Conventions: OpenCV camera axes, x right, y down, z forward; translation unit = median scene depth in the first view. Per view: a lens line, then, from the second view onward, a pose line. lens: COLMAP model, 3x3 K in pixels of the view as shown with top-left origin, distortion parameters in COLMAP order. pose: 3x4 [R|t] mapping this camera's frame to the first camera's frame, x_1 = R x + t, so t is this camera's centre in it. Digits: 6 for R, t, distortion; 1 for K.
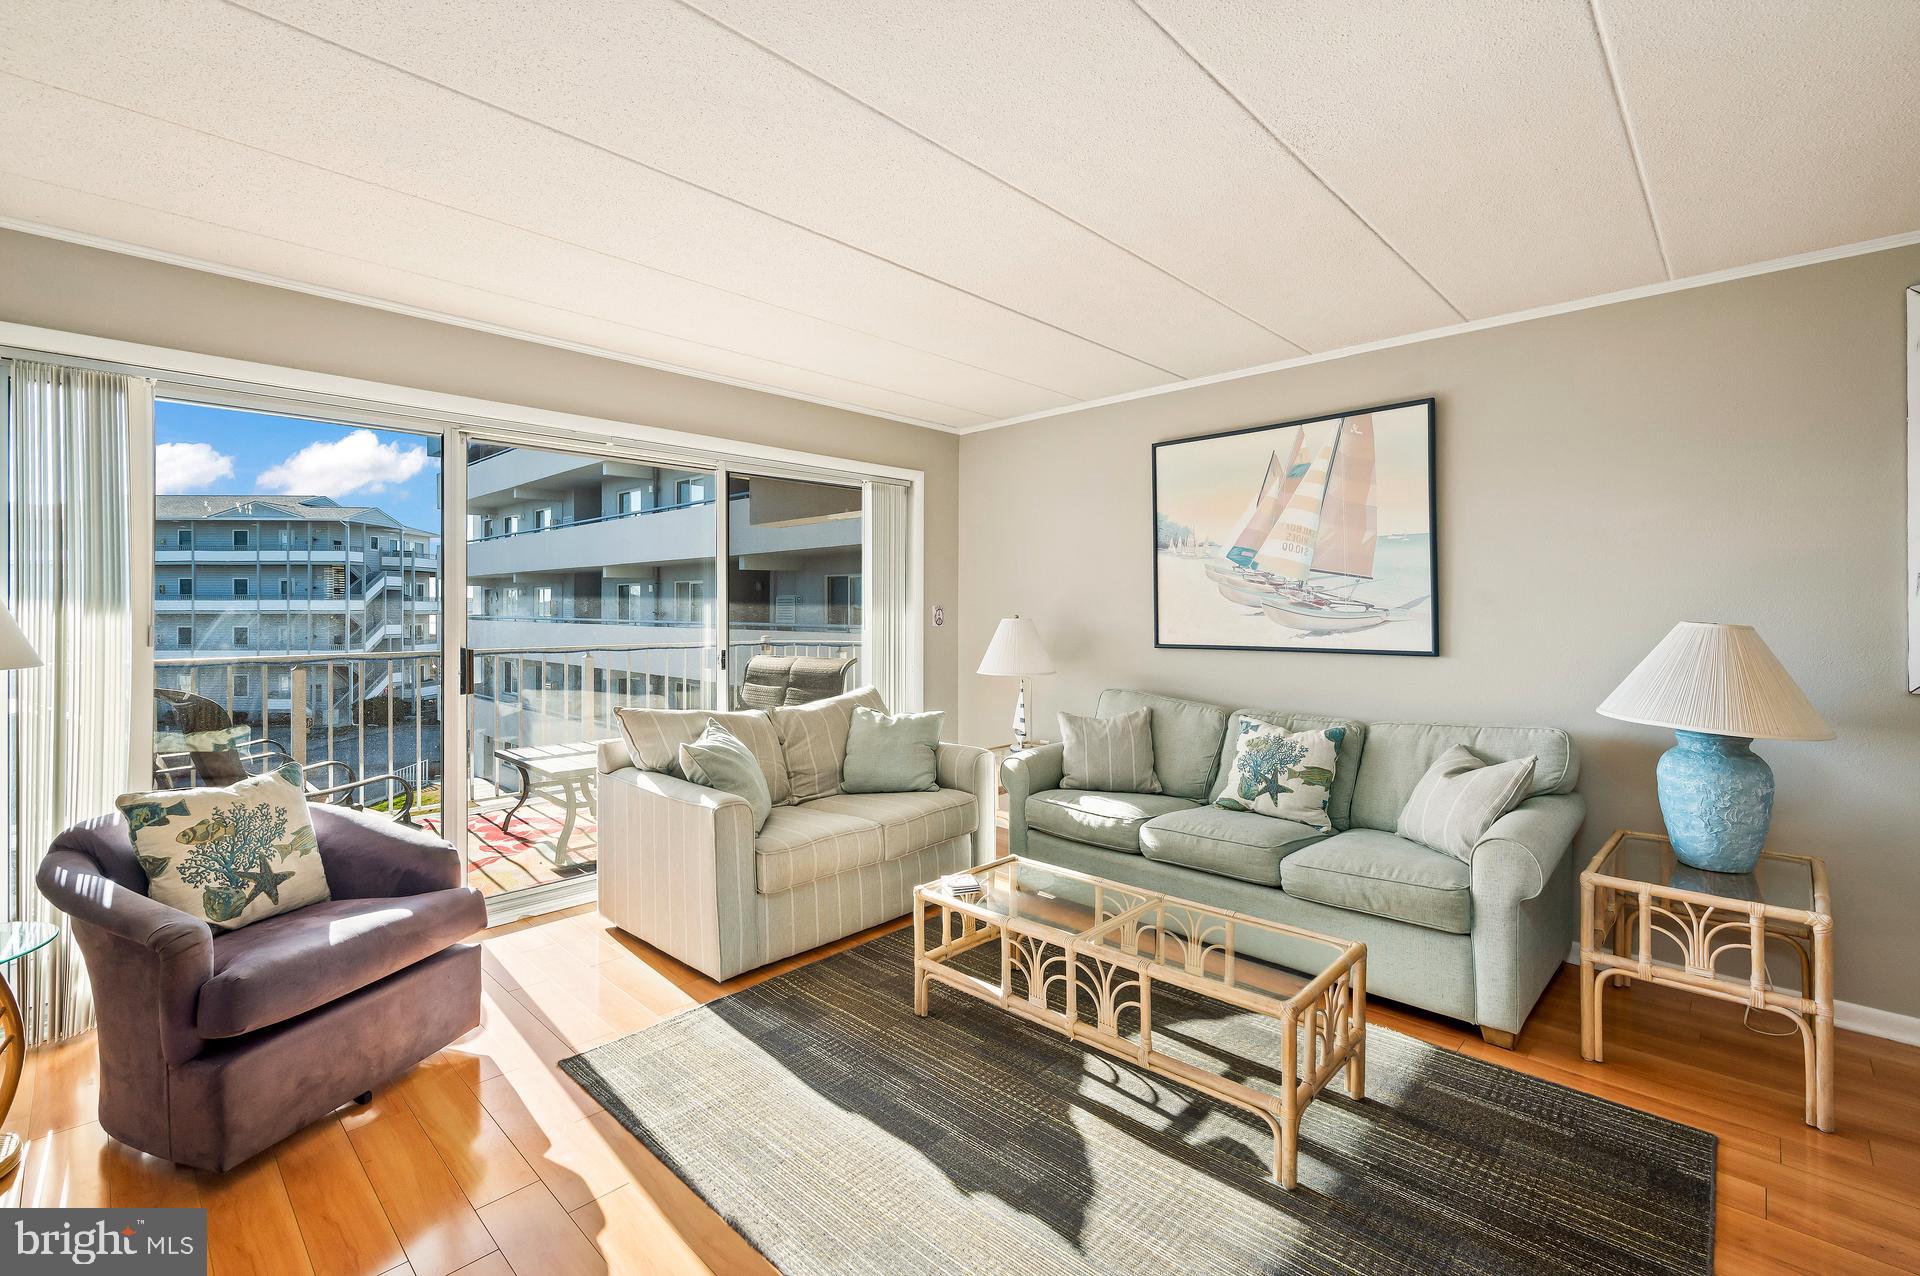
lens RADIAL K [[829.8, 0, 951.8], [0, 829.8, 618.6], [0, 0, 1]] dist [0.002574, 0.000670]
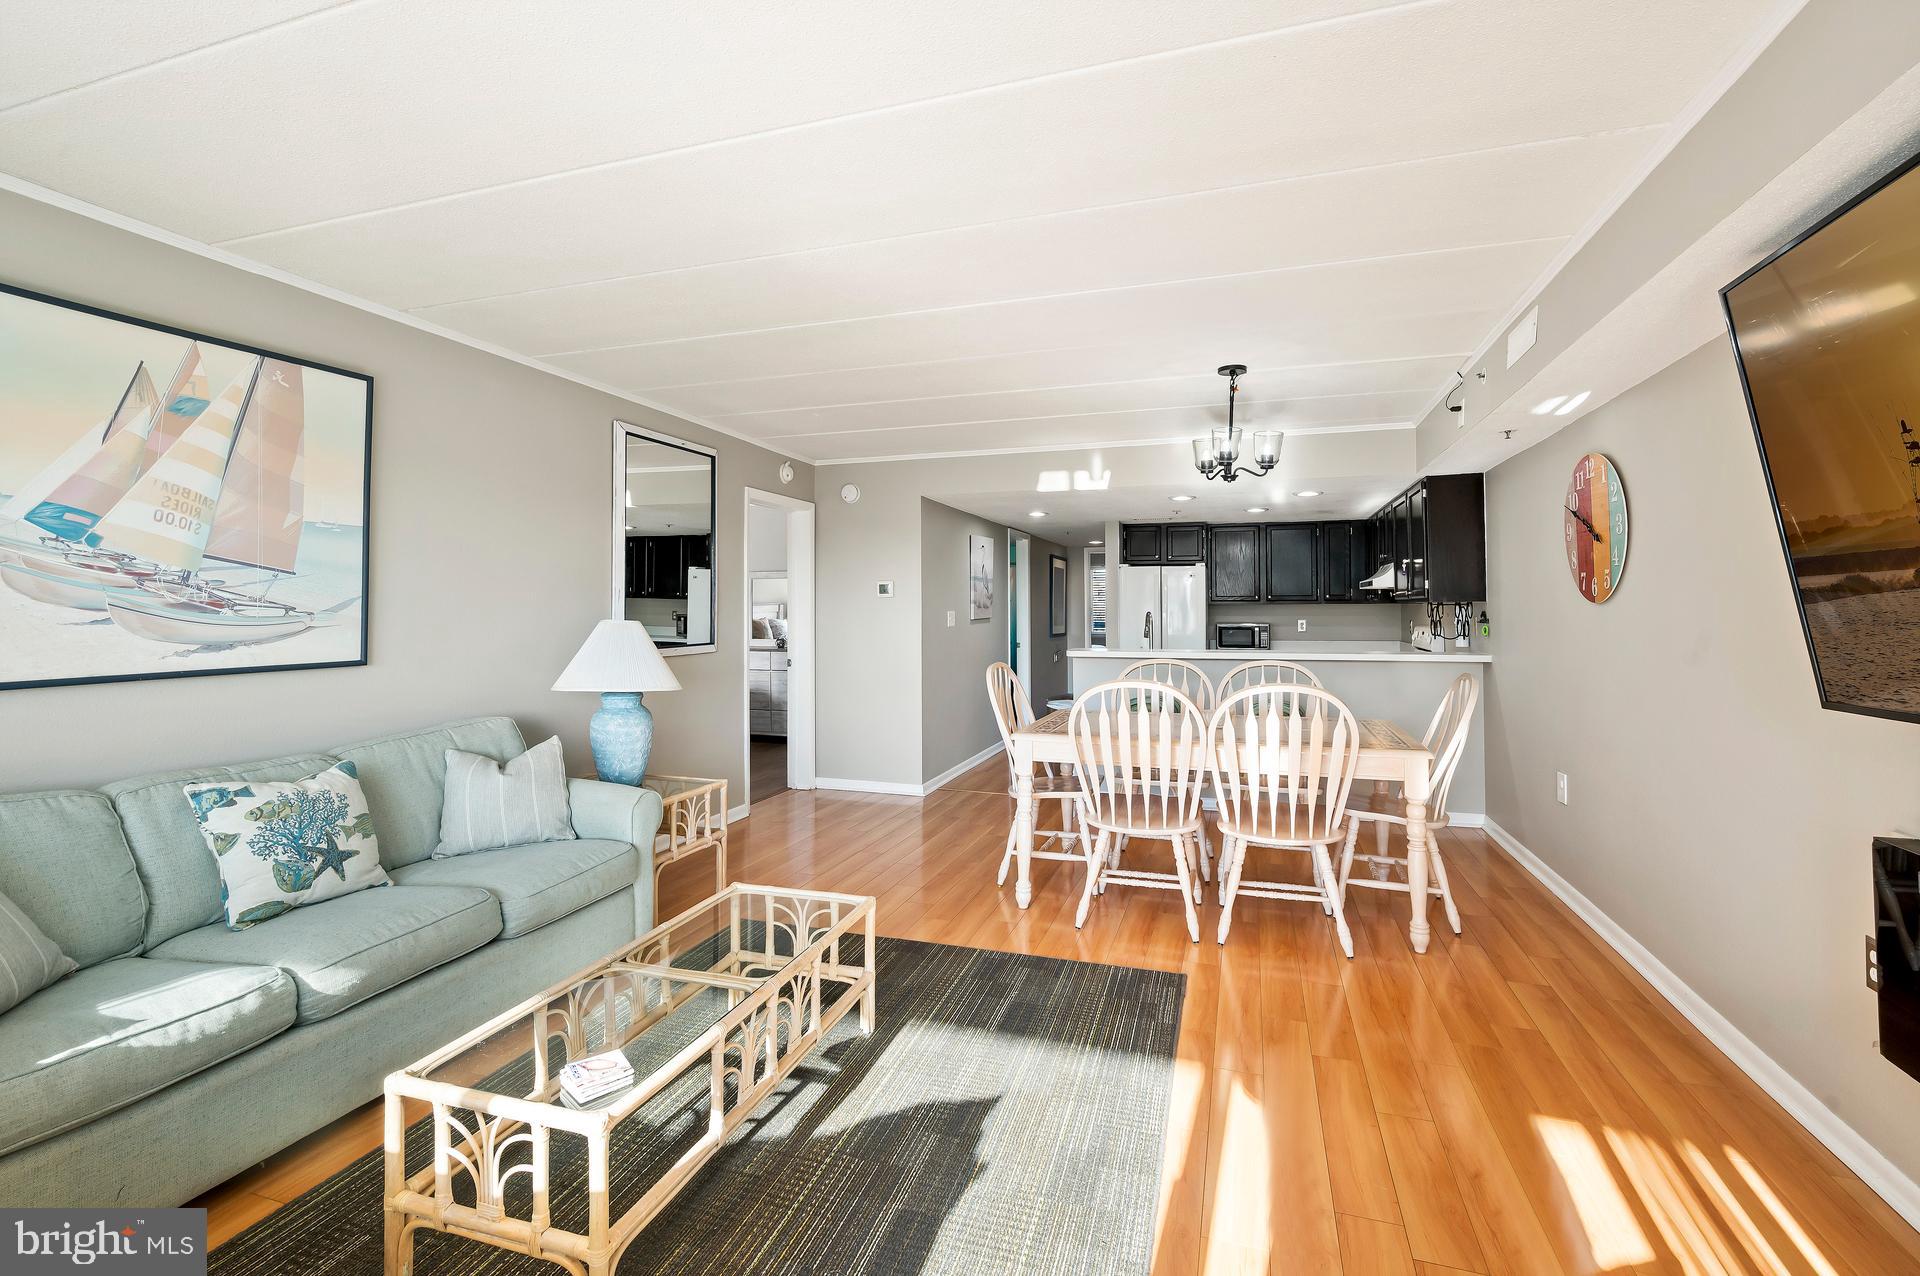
lens RADIAL K [[829.8, 0, 982.8], [0, 829.8, 598.0], [0, 0, 1]] dist [0.002574, 0.000670]
pose [[-0.437869, 0.013629, 0.898936, -0.509306], [0.014922, 0.999858, -0.007890, -0.009633], [-0.898915, 0.009959, -0.438010, 0.789606]]
